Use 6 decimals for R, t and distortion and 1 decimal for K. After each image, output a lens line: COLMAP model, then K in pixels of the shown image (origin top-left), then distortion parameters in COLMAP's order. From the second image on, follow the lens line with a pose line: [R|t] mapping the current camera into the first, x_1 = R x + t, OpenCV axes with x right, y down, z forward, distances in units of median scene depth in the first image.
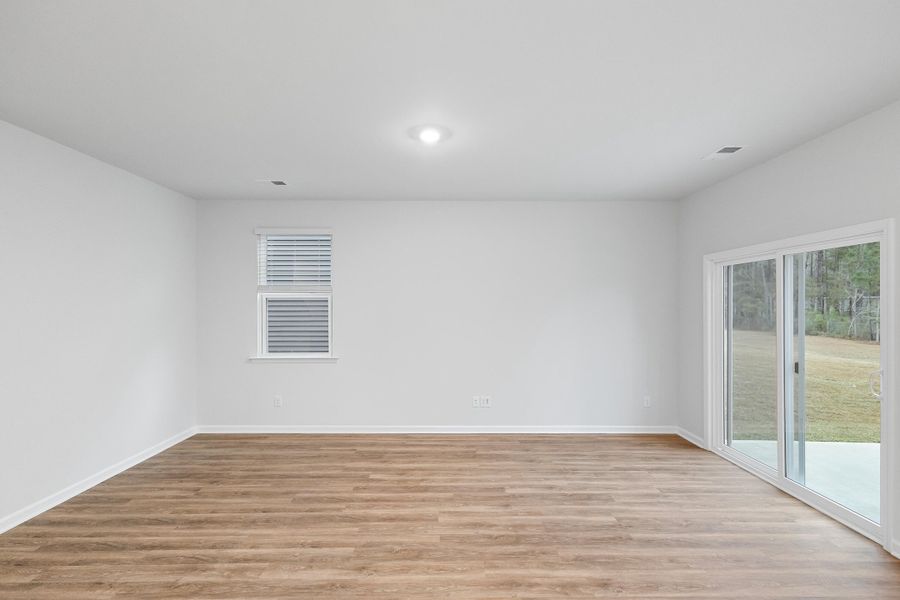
lens RADIAL K [[453.7, 0, 461.7], [0, 453.7, 300.6], [0, 0, 1]] dist [0.008369, -0.001871]
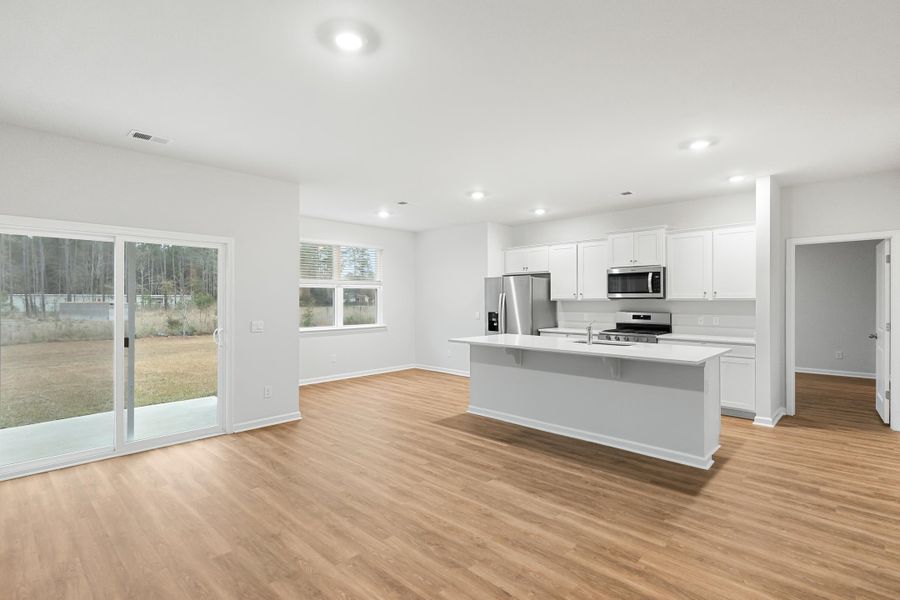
lens RADIAL K [[453.7, 0, 461.7], [0, 453.7, 300.6], [0, 0, 1]] dist [0.008369, -0.001871]
pose [[-0.754003, 0.004096, 0.656858, -0.764163], [-0.002935, 0.999950, -0.009604, 0.069962], [-0.656864, -0.009170, -0.753953, 1.625138]]
